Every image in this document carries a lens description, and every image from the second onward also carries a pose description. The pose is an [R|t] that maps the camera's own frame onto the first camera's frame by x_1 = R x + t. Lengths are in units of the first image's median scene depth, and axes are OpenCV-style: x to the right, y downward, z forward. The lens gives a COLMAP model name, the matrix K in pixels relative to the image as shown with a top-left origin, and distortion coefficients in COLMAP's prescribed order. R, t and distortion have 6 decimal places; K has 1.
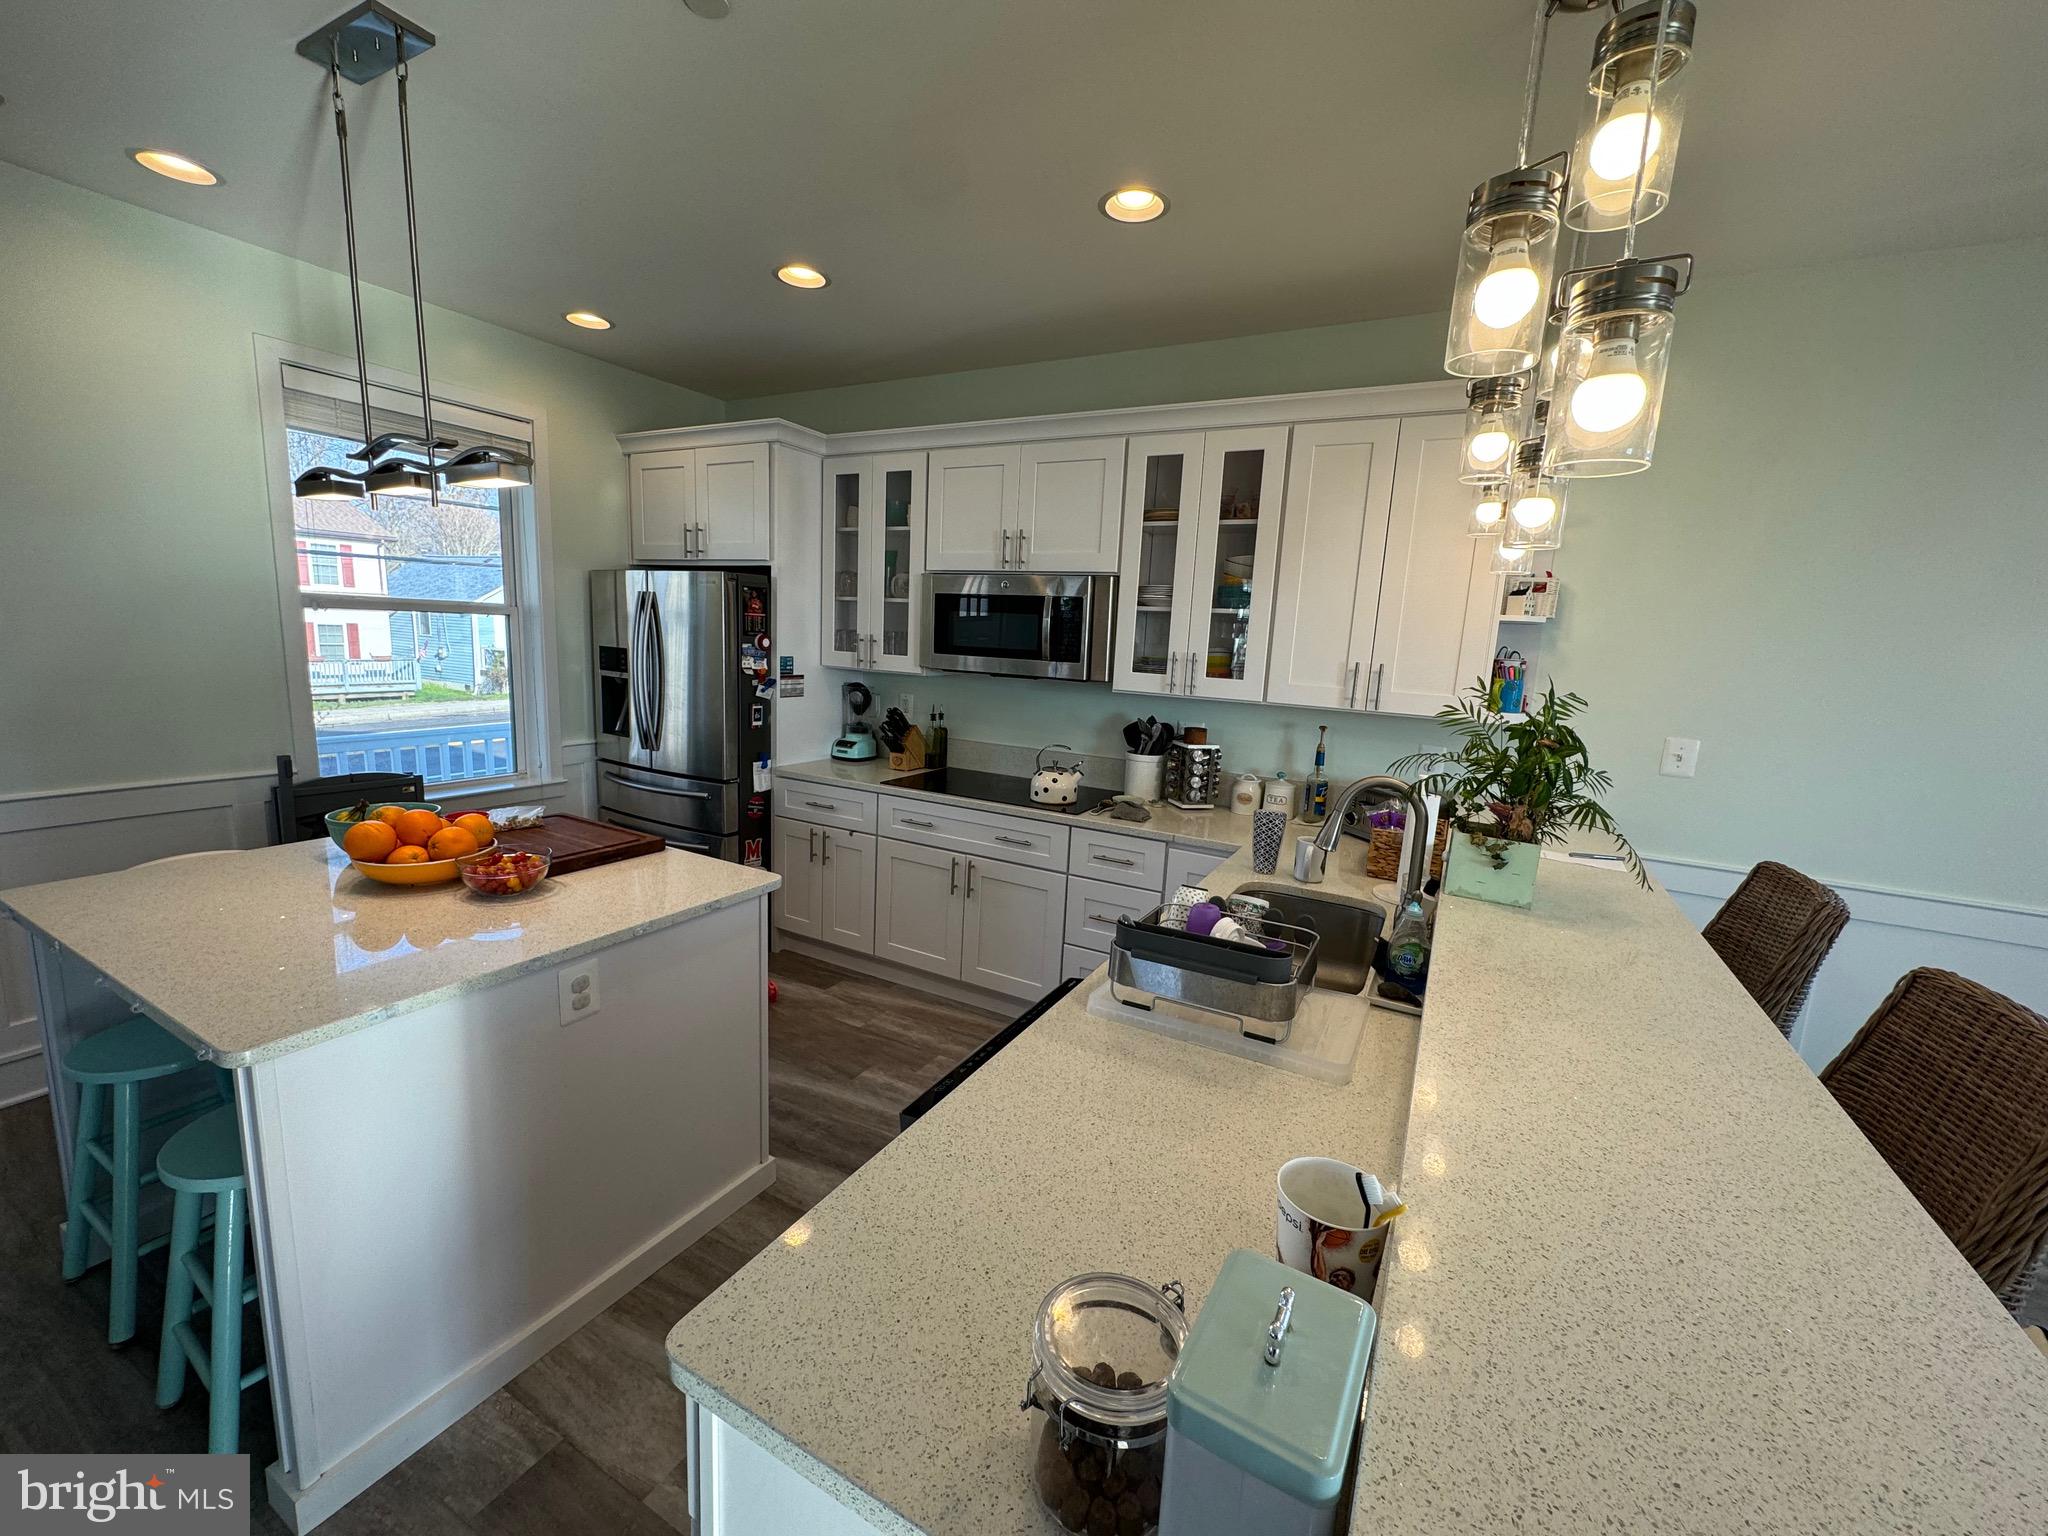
lens RADIAL K [[821.0, 0, 1018.3], [0, 821.0, 771.7], [0, 0, 1]] dist [0.000240, 0.000727]
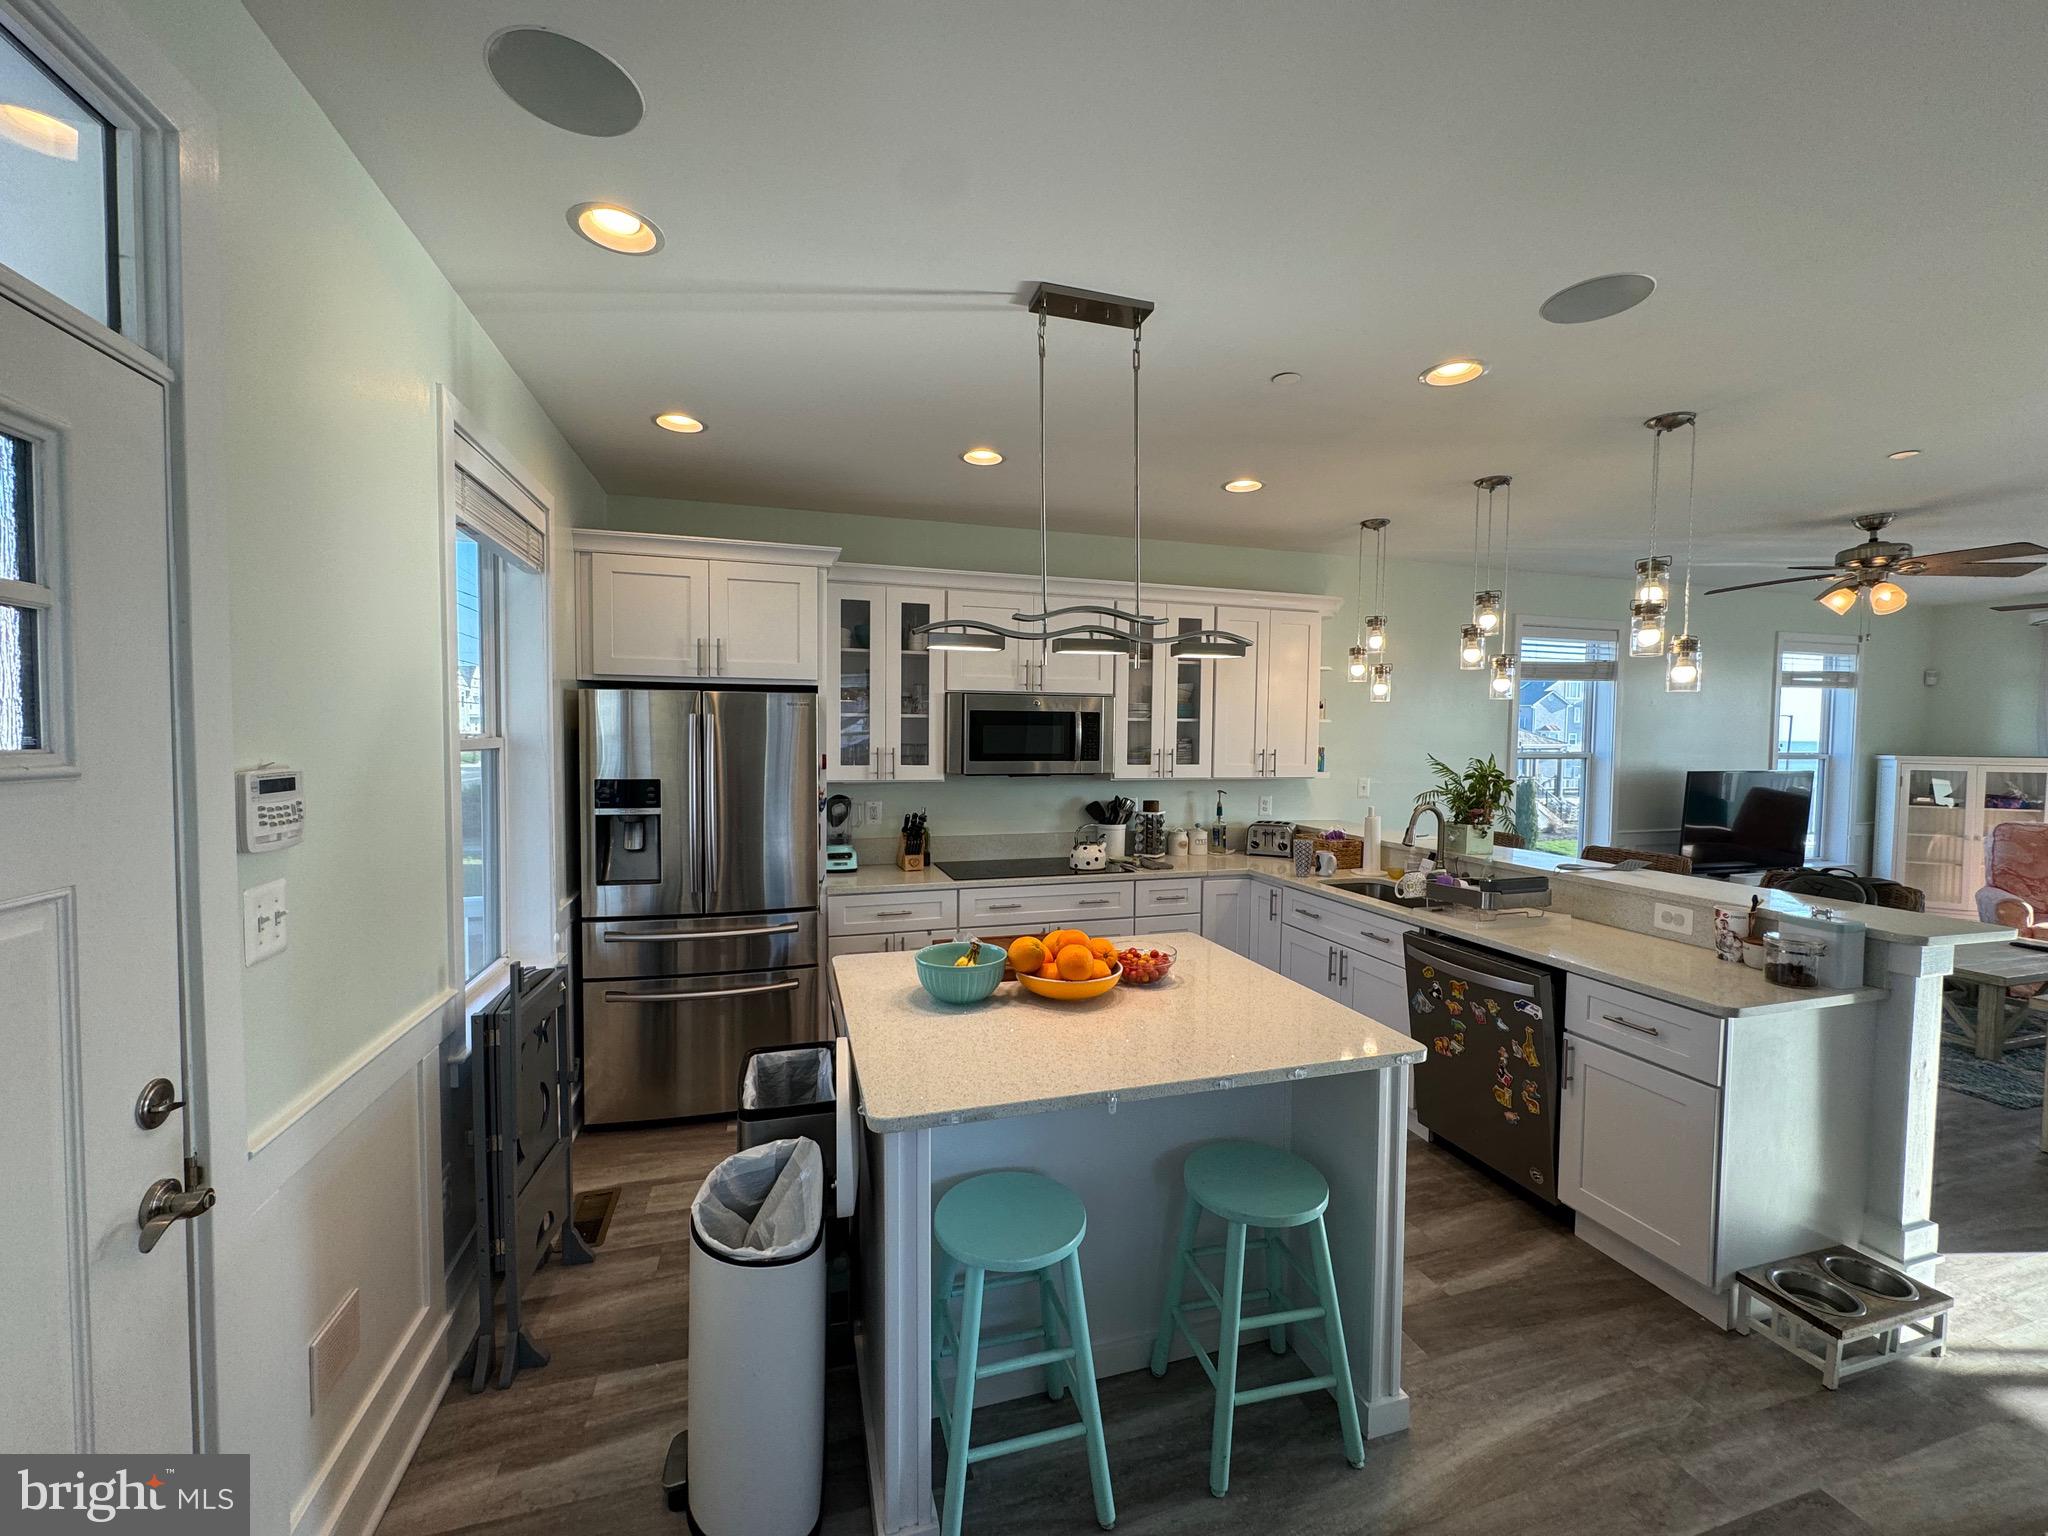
lens RADIAL K [[821.0, 0, 1019.9], [0, 821.0, 777.8], [0, 0, 1]] dist [0.000240, 0.000727]
pose [[0.697173, -0.081428, 0.712264, -0.922353], [0.146749, 0.988700, -0.030609, -0.079739], [-0.701723, 0.125864, 0.701244, 0.152478]]
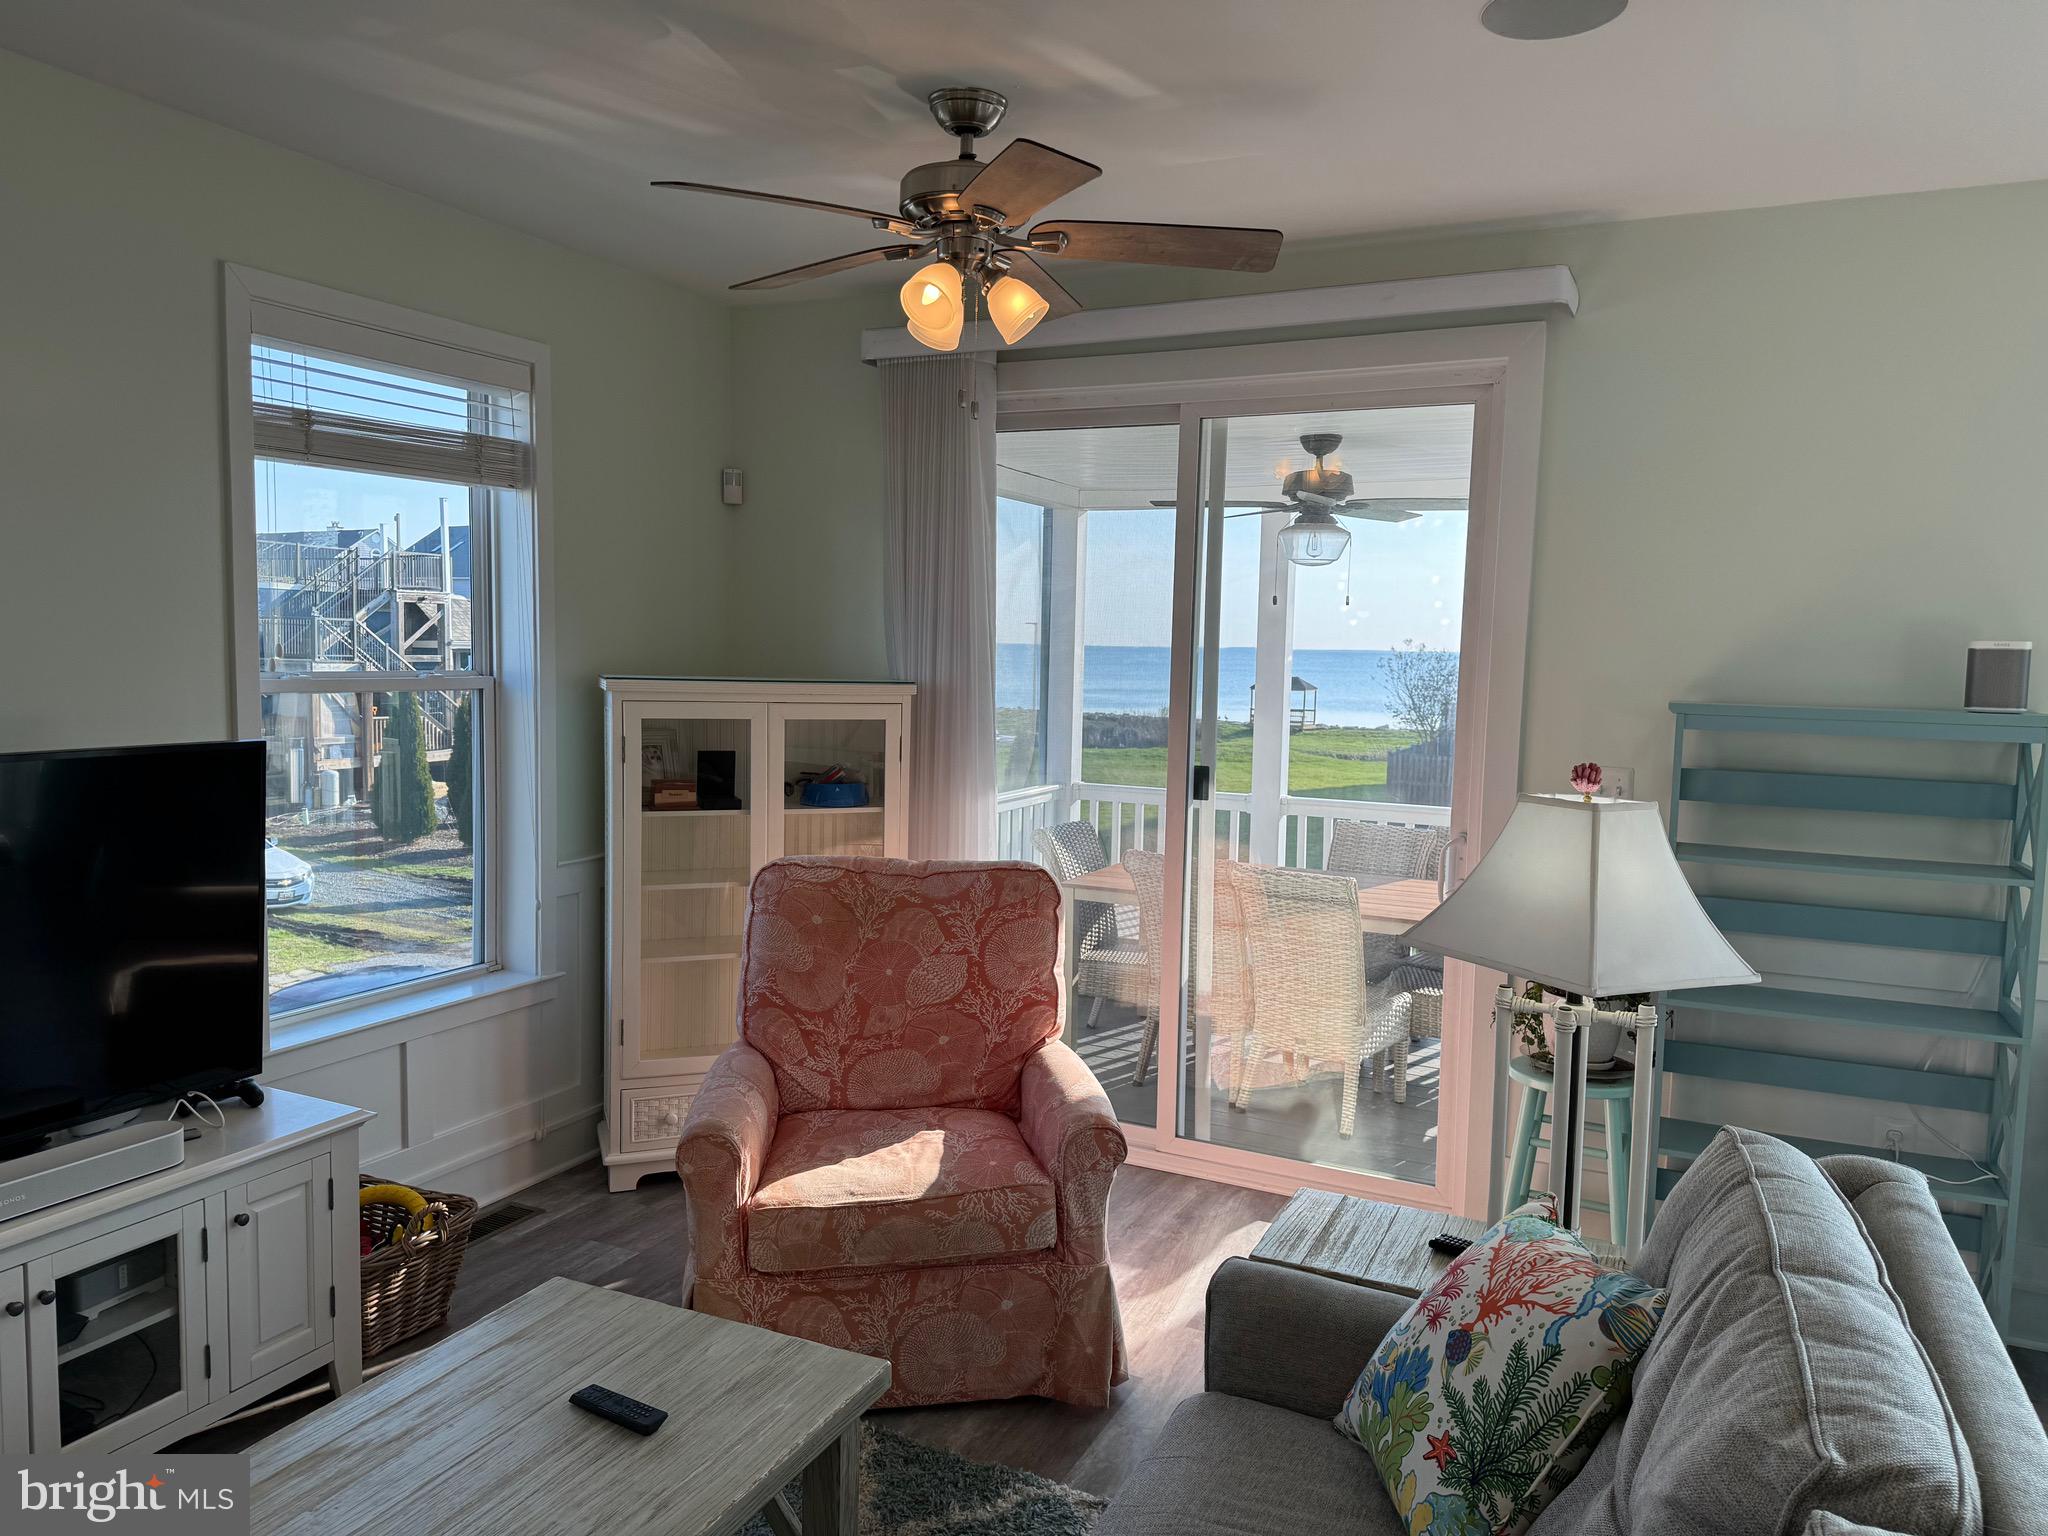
lens RADIAL K [[1401.5, 0, 1030.2], [0, 1401.5, 759.6], [0, 0, 1]] dist [0.052193, -0.017320]
pose [[-0.049181, -0.130538, 0.990223, 0.670858], [0.152144, 0.978873, 0.136599, 0.070107], [-0.987134, 0.157375, -0.028281, -0.256242]]
